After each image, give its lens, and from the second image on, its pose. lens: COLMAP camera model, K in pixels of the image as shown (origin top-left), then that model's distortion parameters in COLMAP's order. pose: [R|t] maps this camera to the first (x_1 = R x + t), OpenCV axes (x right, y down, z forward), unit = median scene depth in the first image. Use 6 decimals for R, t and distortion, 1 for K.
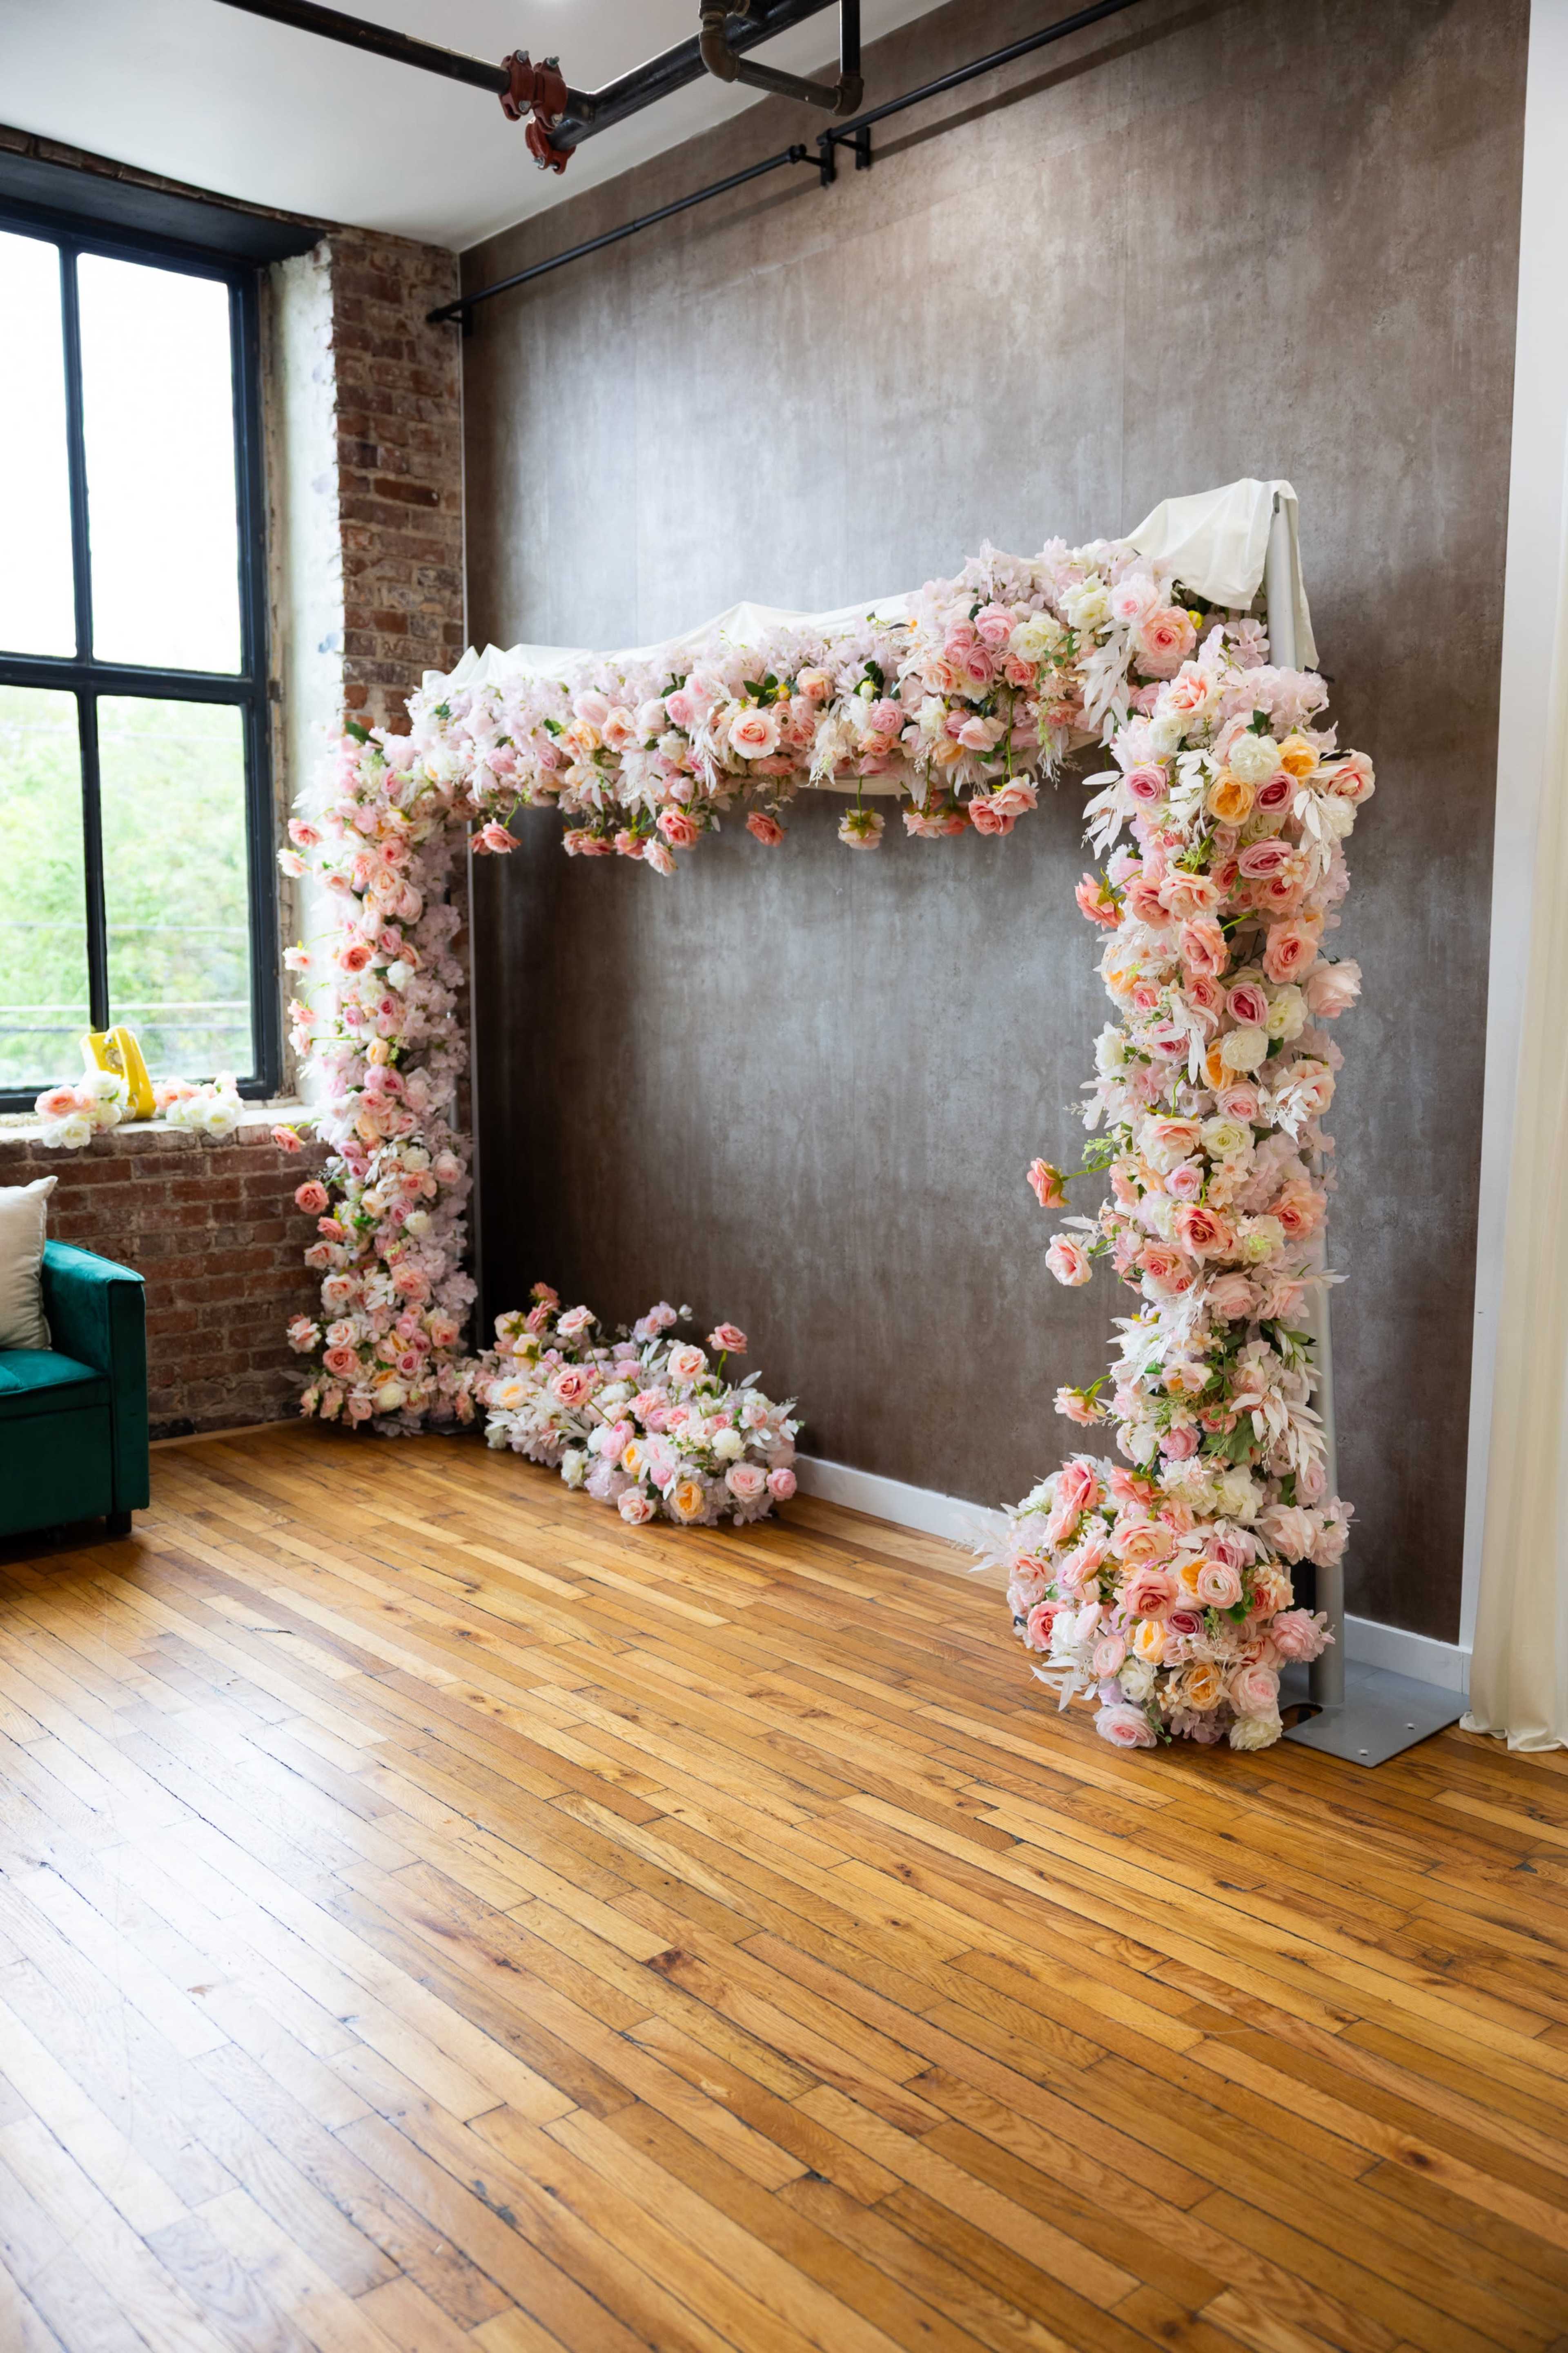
lens RADIAL K [[1959.7, 0, 762.7], [0, 1959.7, 1188.3], [0, 0, 1]] dist [-0.008089, 0.018293]
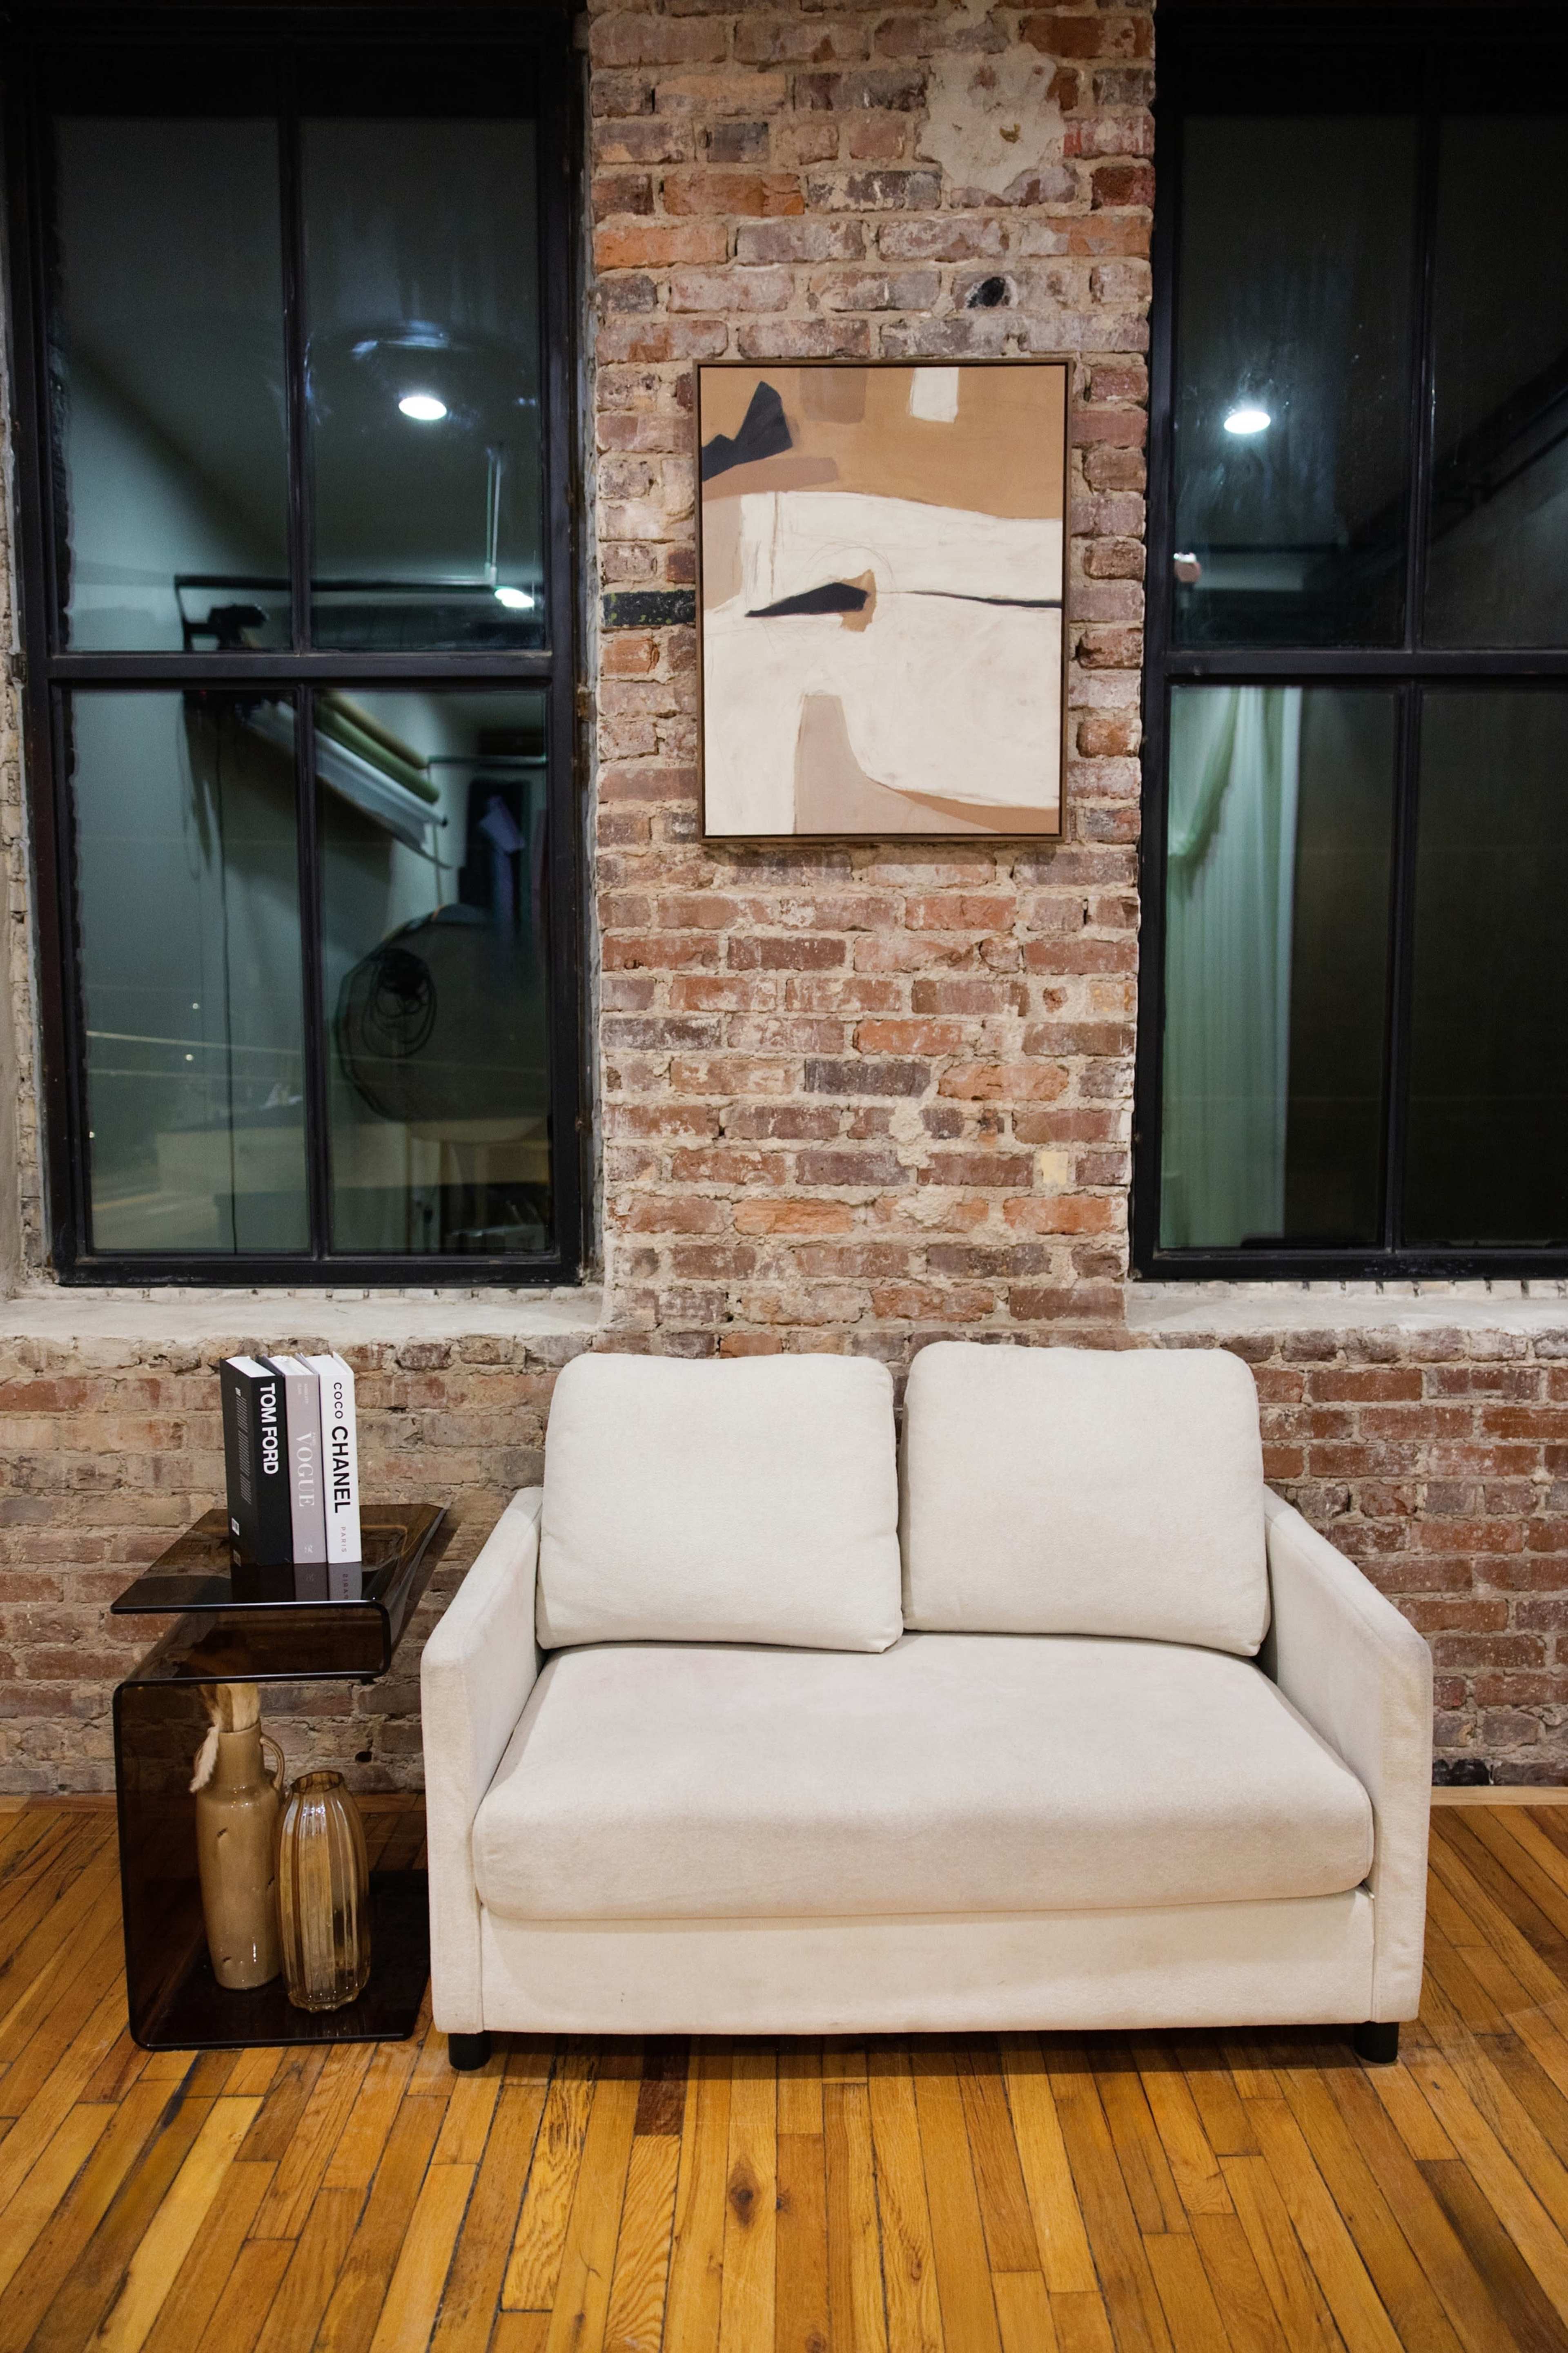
lens RADIAL K [[1567.2, 0, 783.2], [0, 1567.2, 1193.6], [0, 0, 1]] dist [-0.009669, 0.013510]
pose [[0.765410, 0.060049, -0.640735, -0.167781], [-0.075043, 0.997173, 0.003810, -0.067402], [0.639153, 0.045167, 0.767752, 0.496134]]
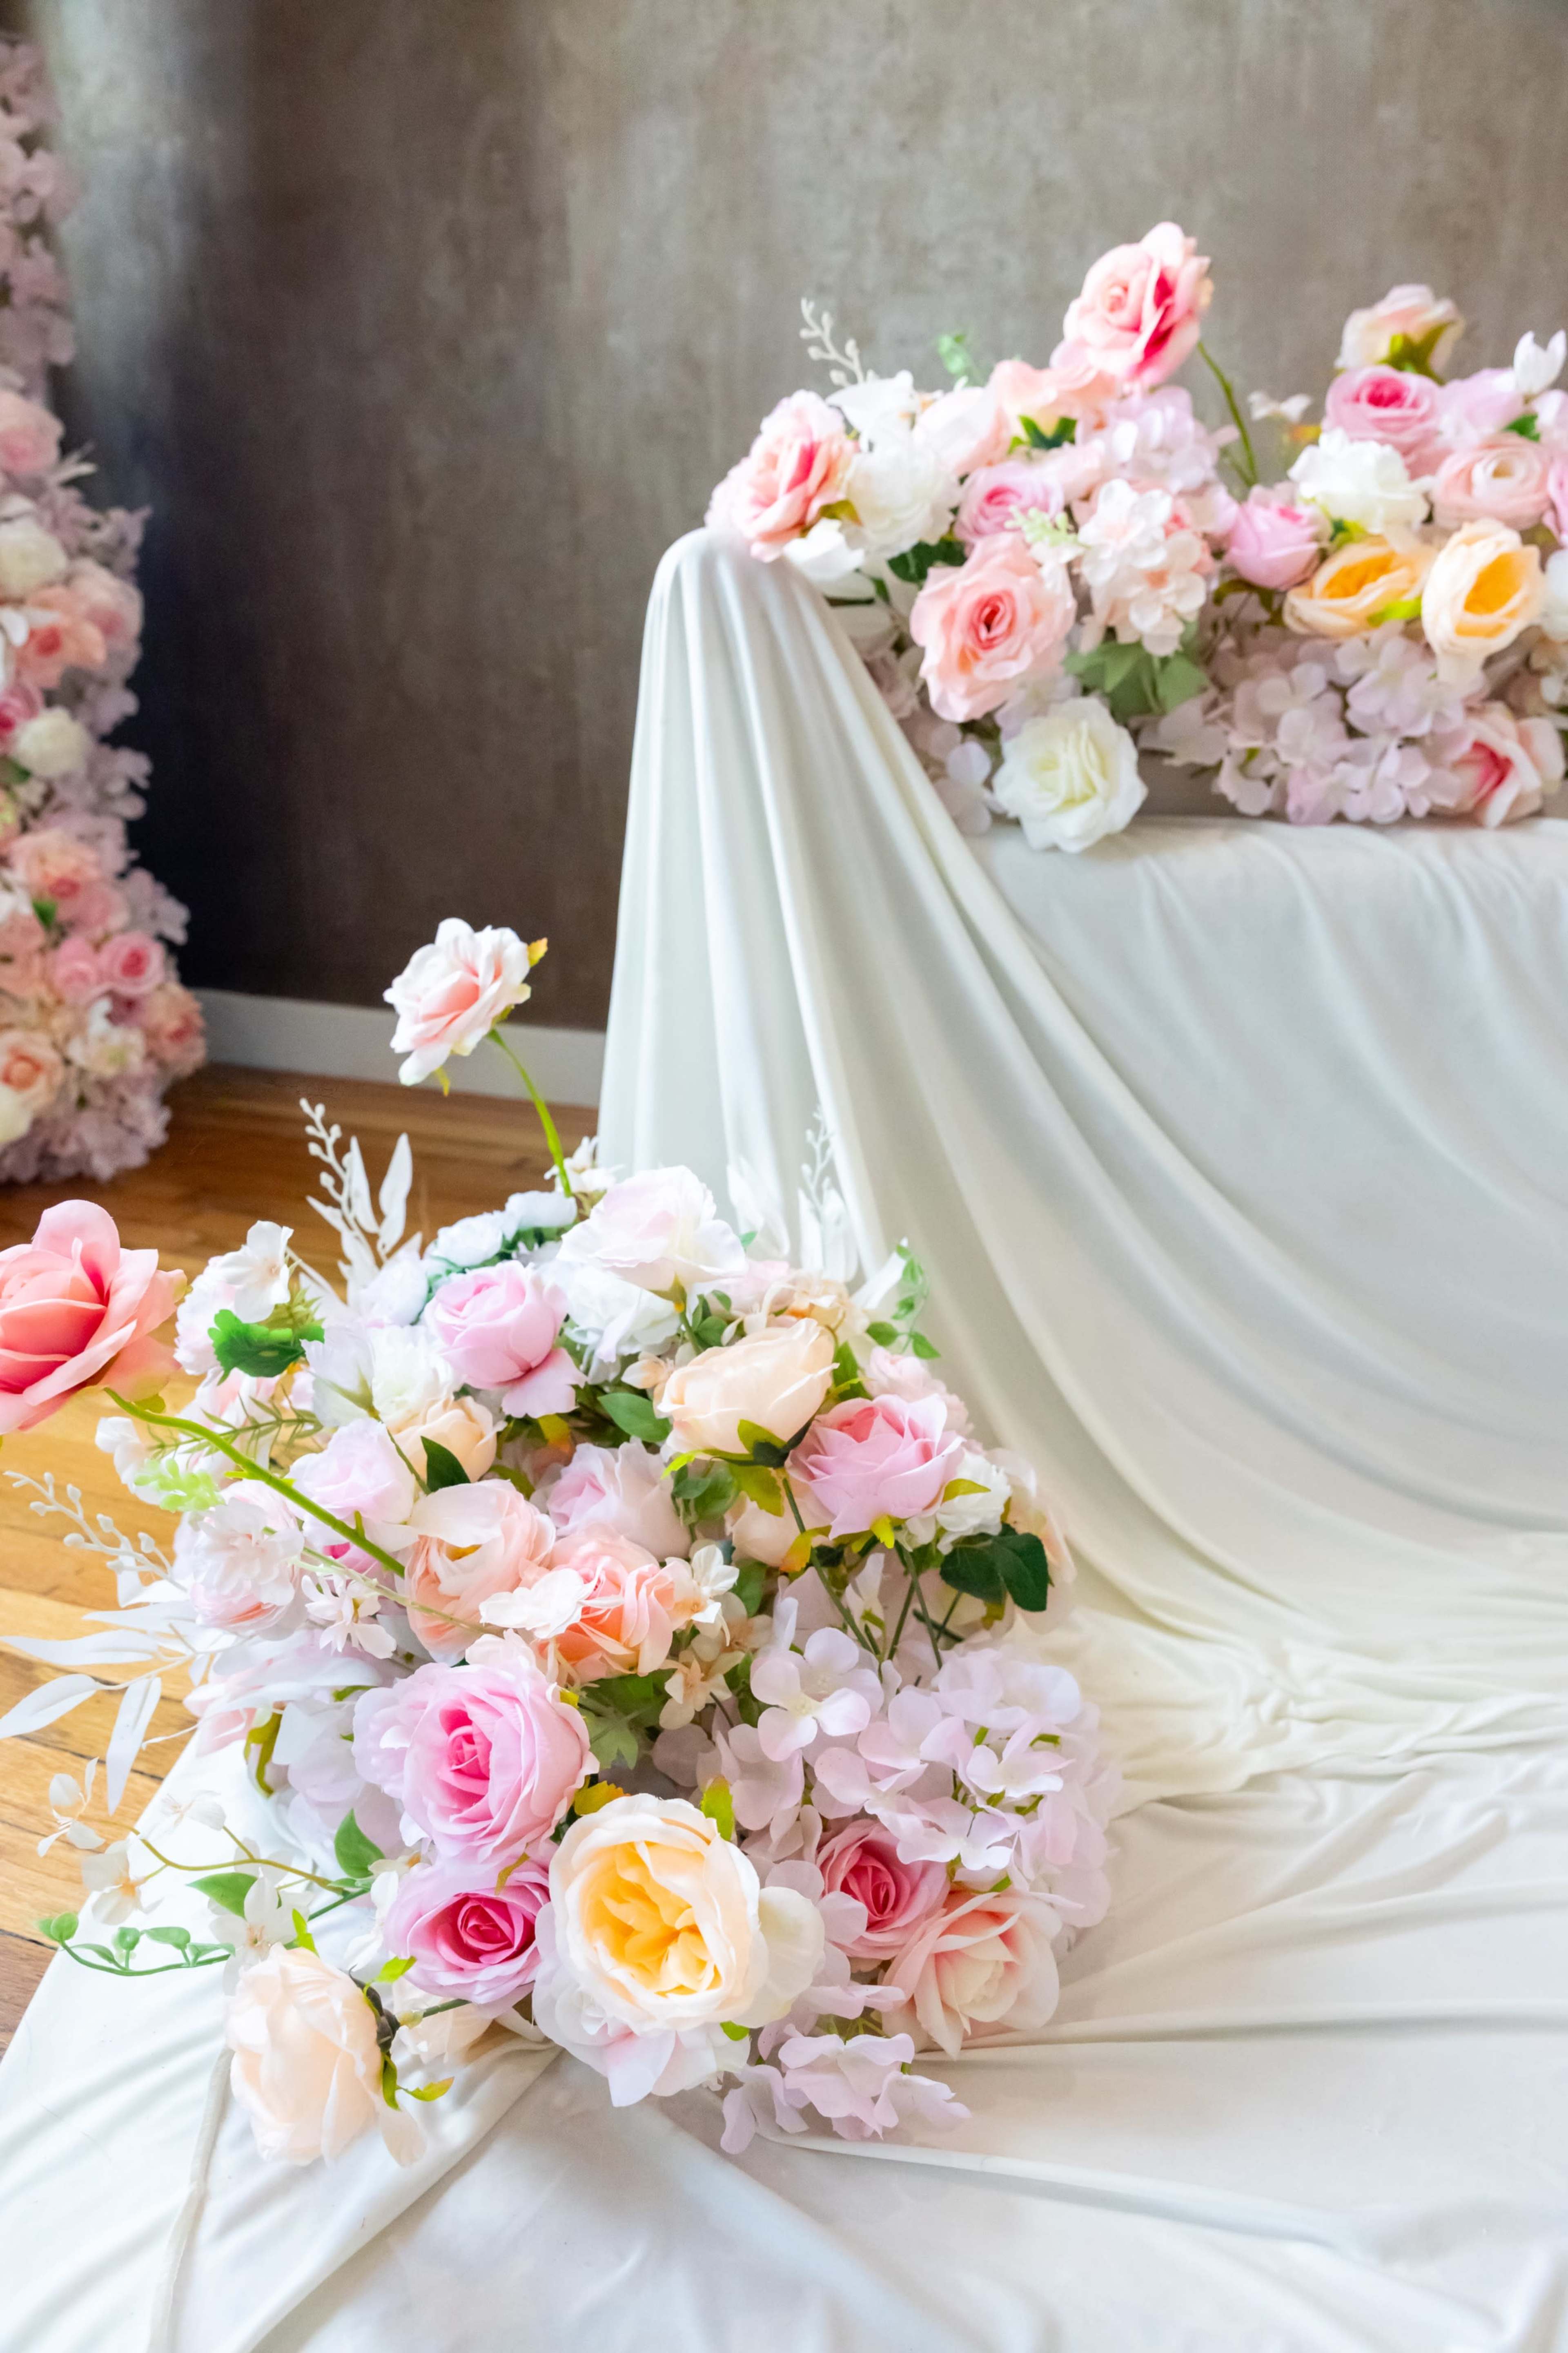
lens RADIAL K [[1765.0, 0, 798.0], [0, 1765.0, 1191.1], [0, 0, 1]] dist [-0.000802, 0.004925]
pose [[0.877394, -0.143803, 0.457712, -0.237479], [0.048169, 0.975606, 0.214177, 0.071259], [-0.477346, -0.165870, 0.862918, 0.707058]]
